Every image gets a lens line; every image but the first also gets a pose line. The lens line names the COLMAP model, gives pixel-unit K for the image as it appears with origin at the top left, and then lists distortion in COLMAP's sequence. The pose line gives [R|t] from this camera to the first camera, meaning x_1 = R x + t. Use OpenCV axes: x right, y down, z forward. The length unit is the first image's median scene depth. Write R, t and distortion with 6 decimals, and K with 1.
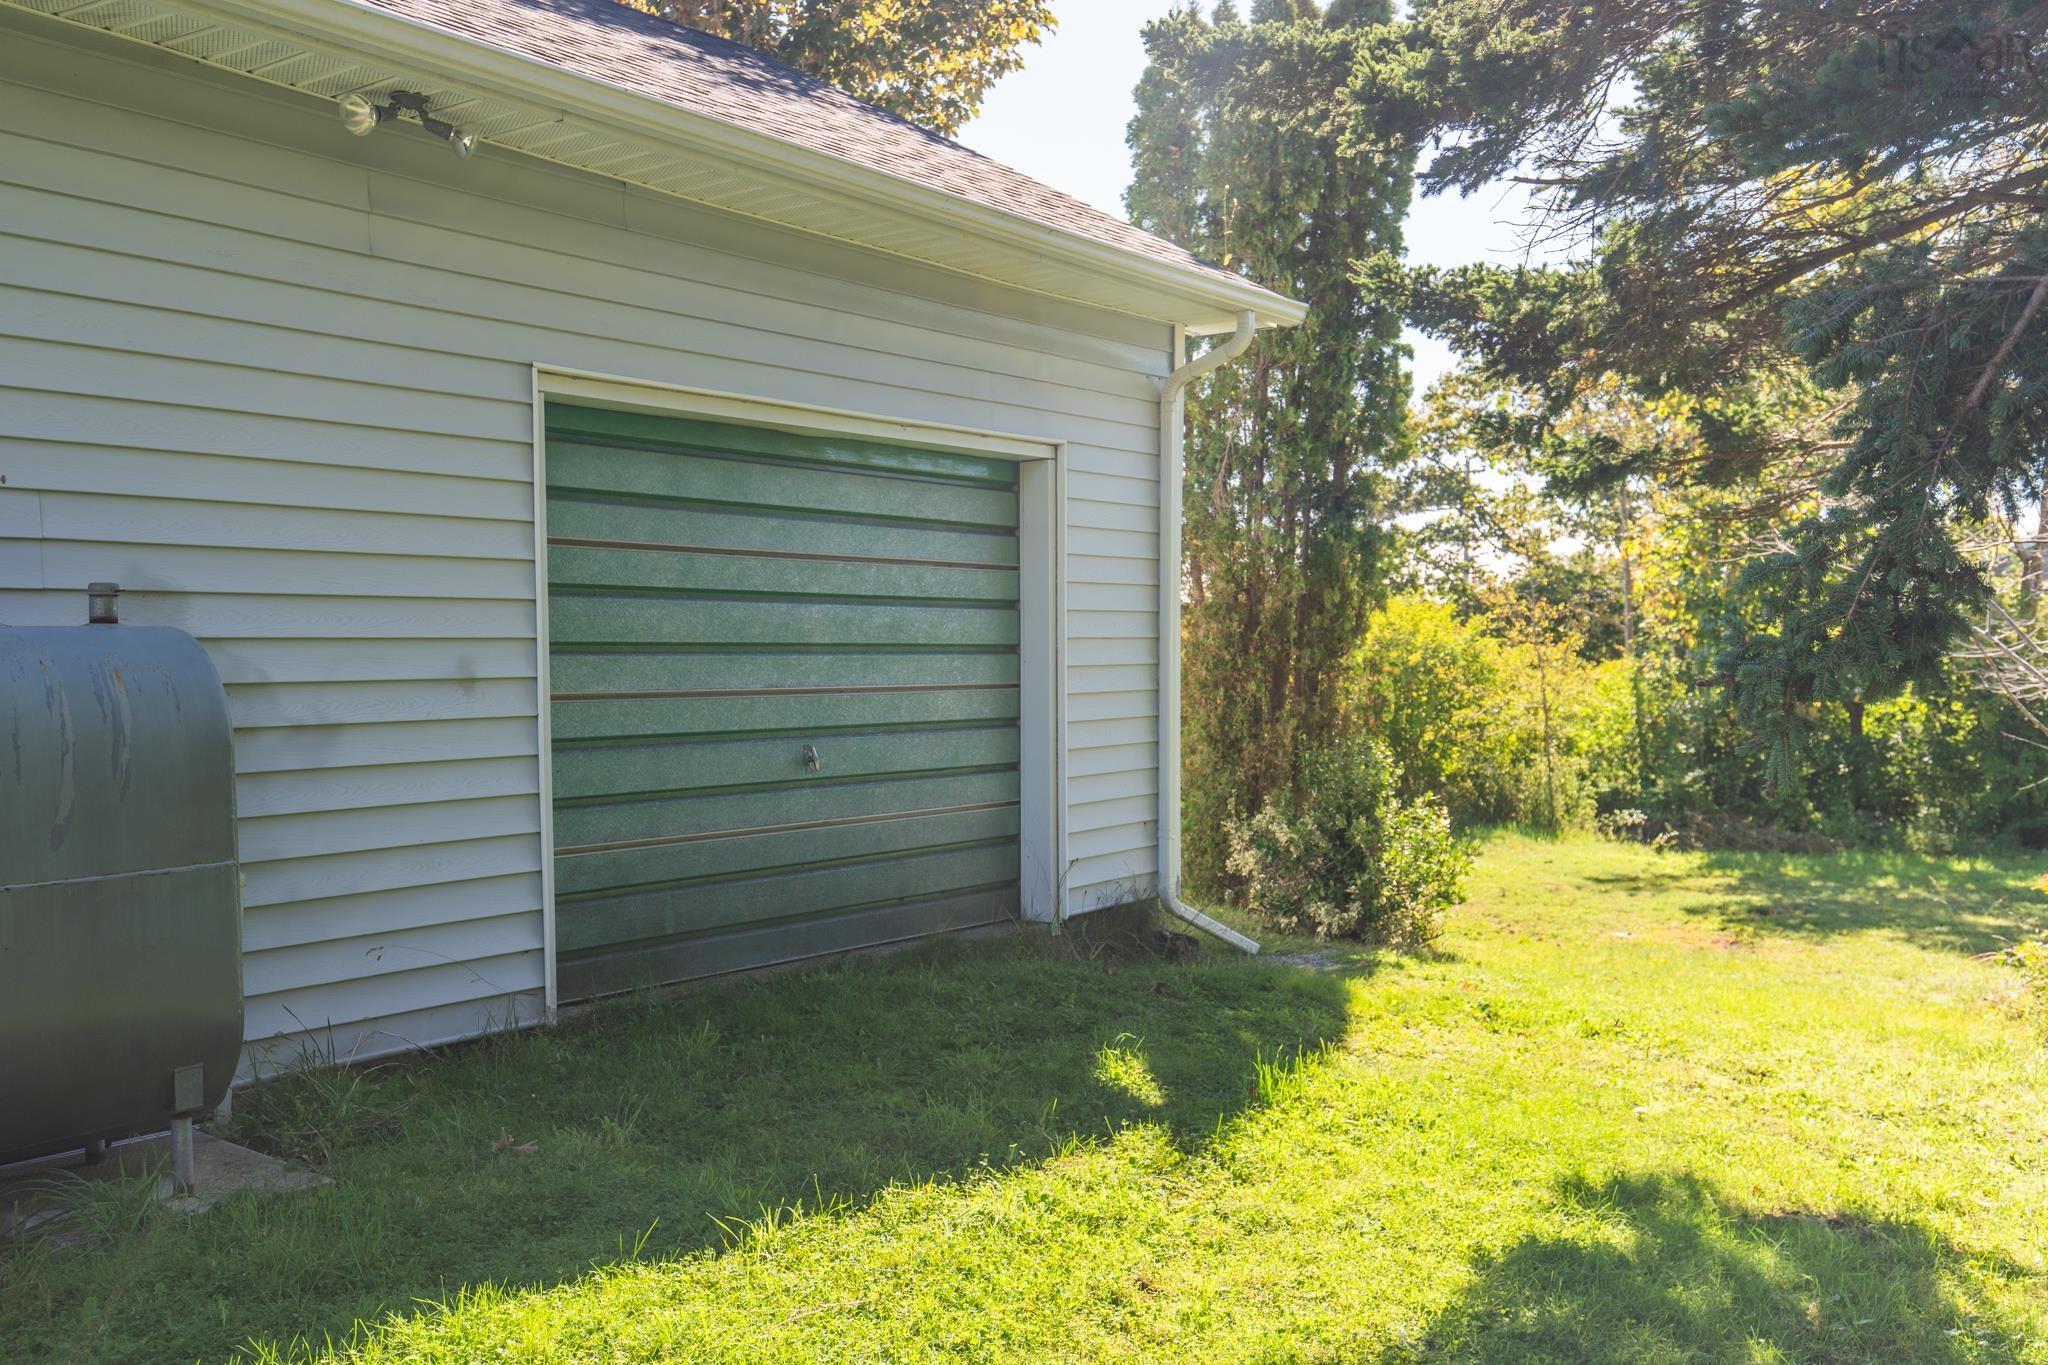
lens RADIAL K [[1739.5, 0, 1023.1], [0, 1739.5, 714.5], [0, 0, 1]] dist [0.001005, -0.000131]
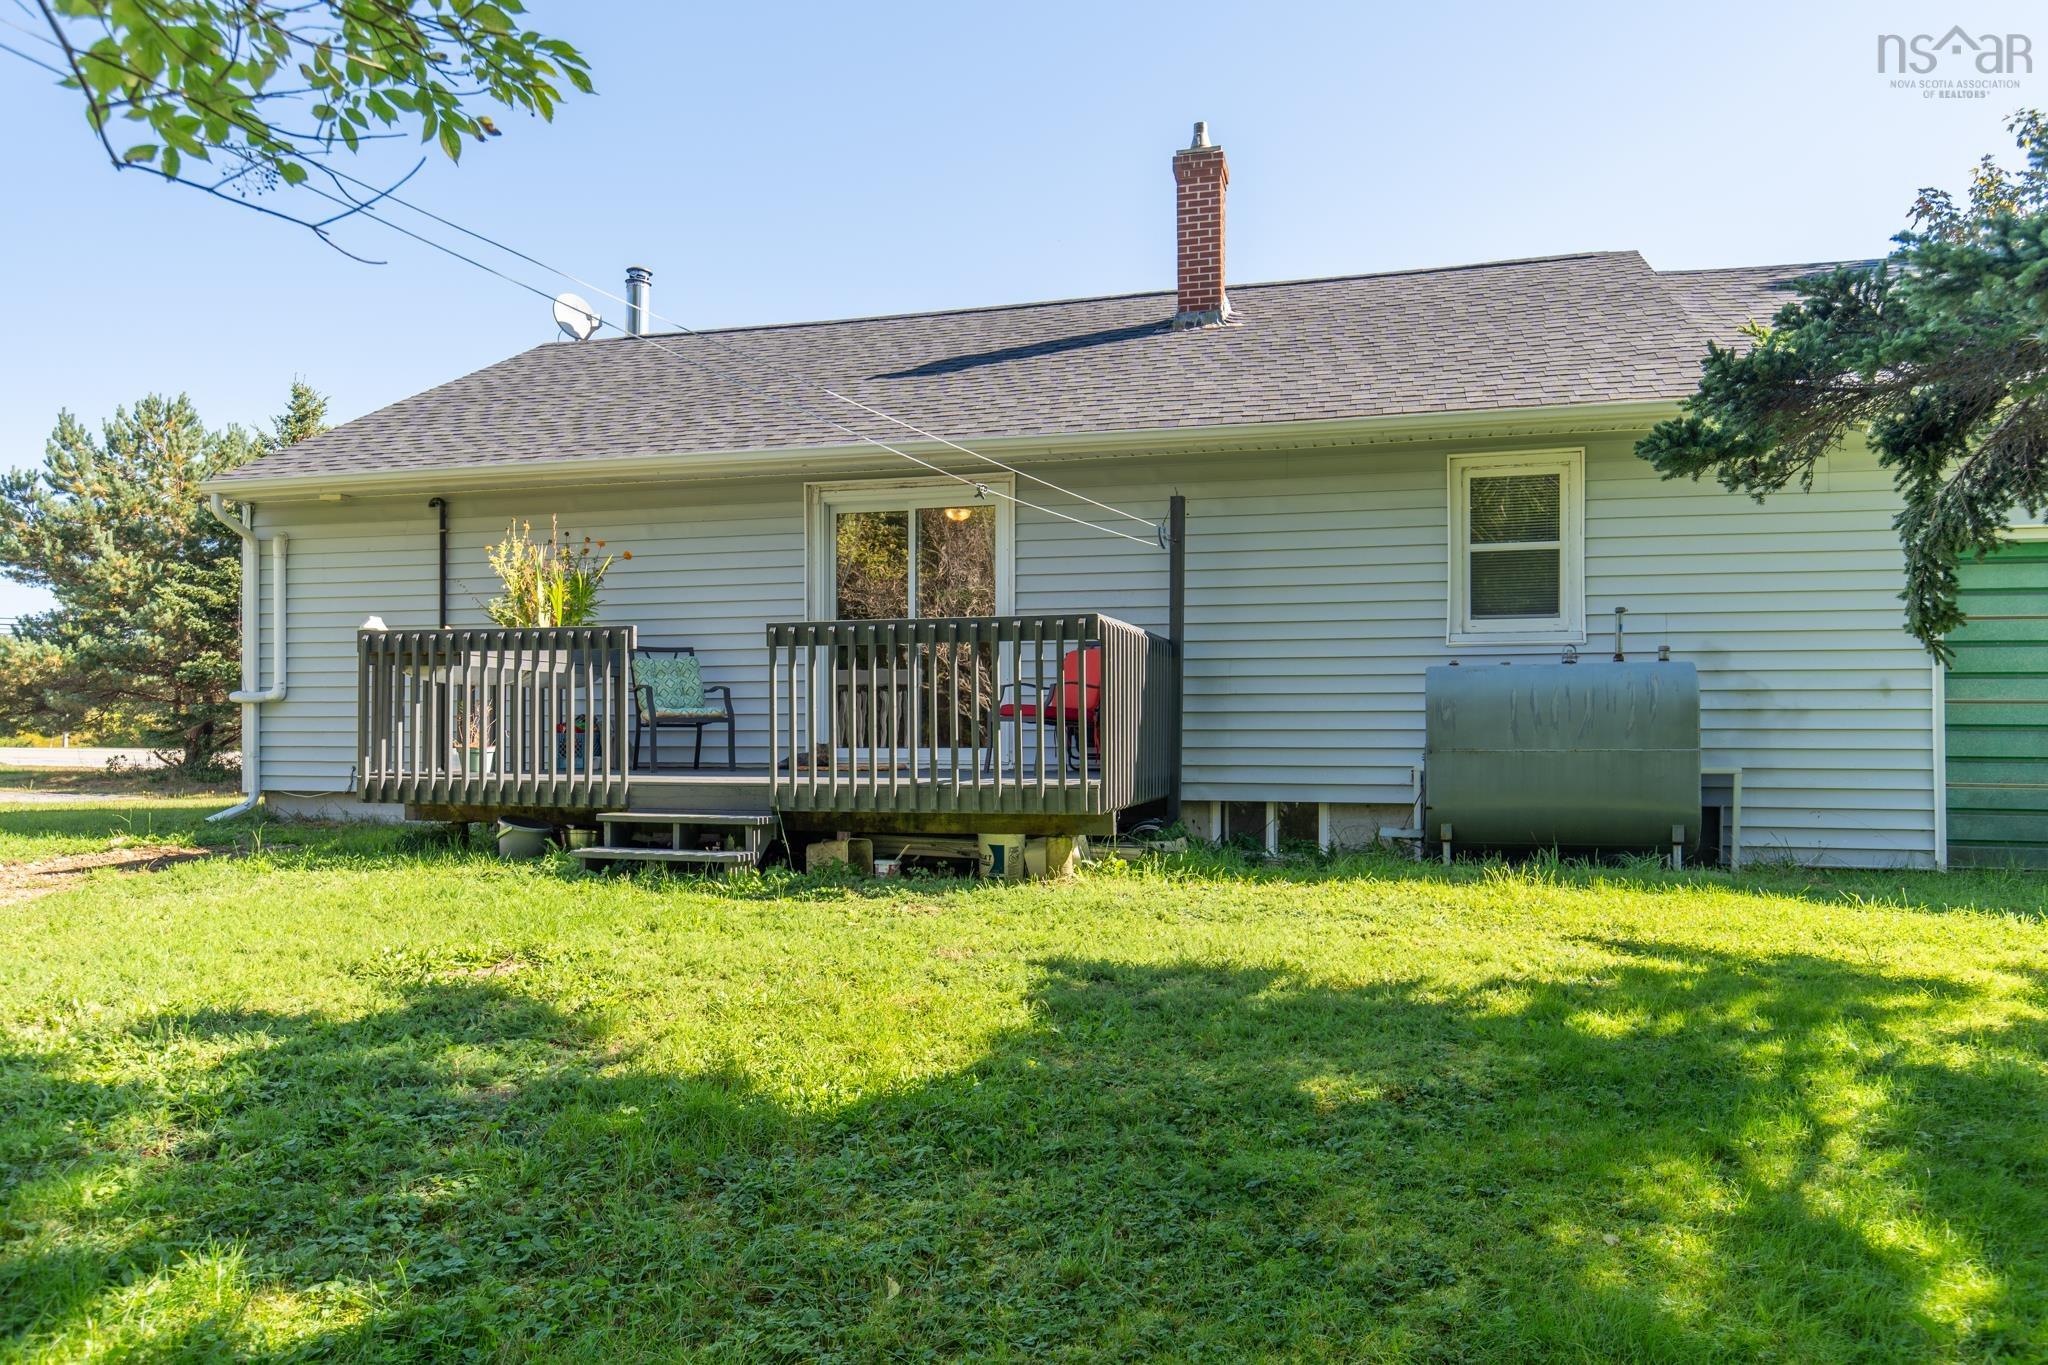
lens RADIAL K [[1395.9, 0, 1024.0], [0, 1395.9, 682.5], [0, 0, 1]] dist [-0.000479, 0.000618]
pose [[0.385505, -0.021361, -0.922459, 0.509318], [-0.044851, 0.998116, -0.041857, 0.054413], [0.921615, 0.057510, 0.383820, -0.345848]]
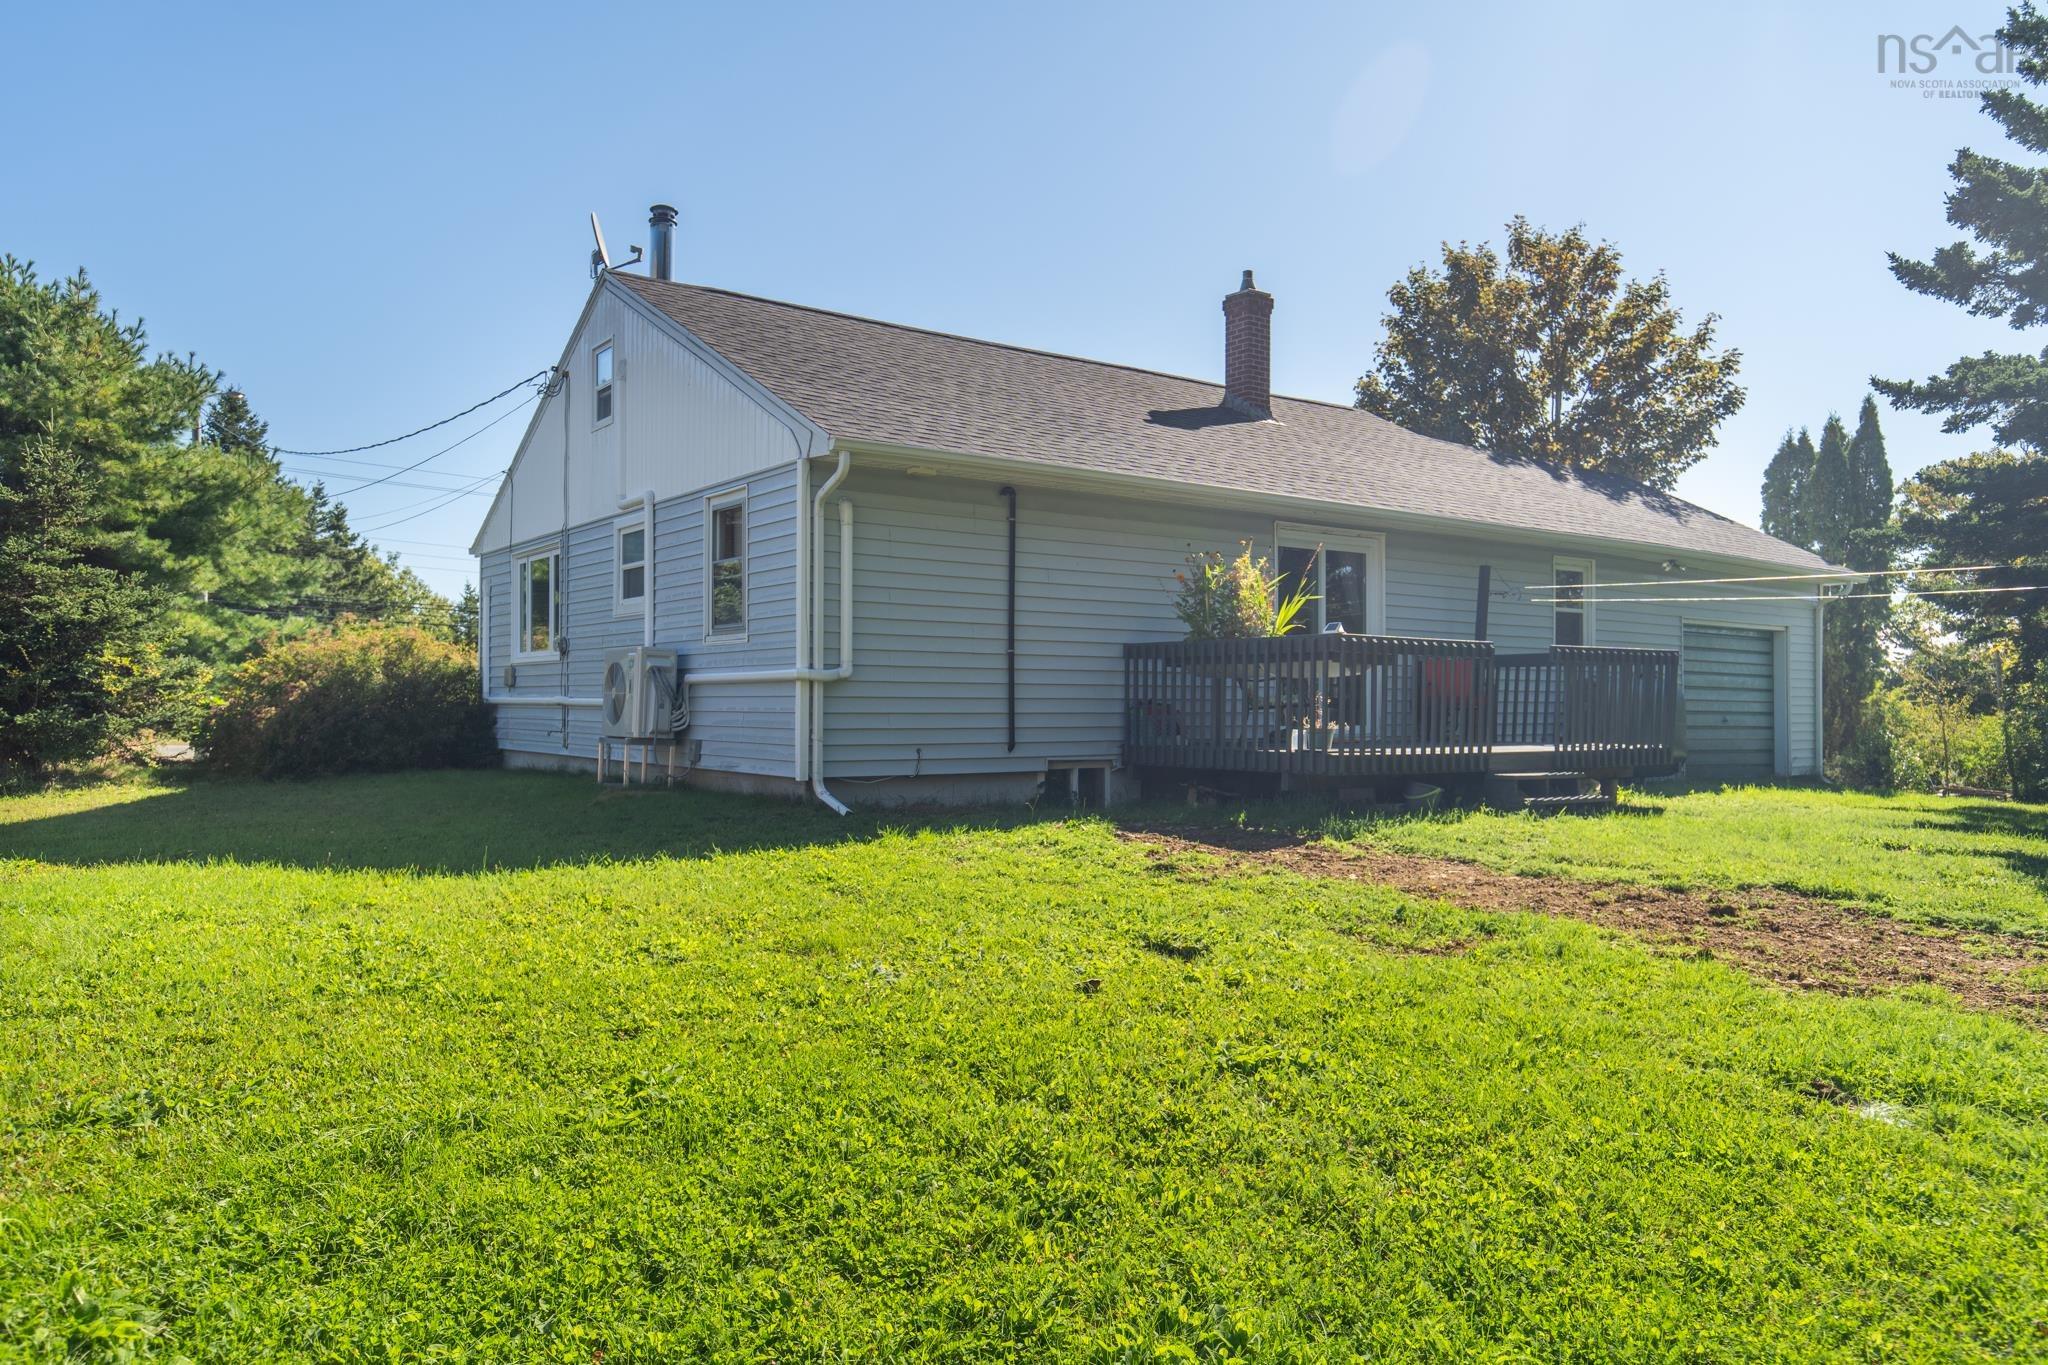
lens RADIAL K [[1395.9, 0, 1024.0], [0, 1395.9, 682.5], [0, 0, 1]] dist [-0.000479, 0.000618]
pose [[0.960902, 0.008044, -0.276771, -0.573619], [-0.025101, 0.997993, -0.058139, 0.122277], [0.275748, 0.062813, 0.959175, -1.713787]]
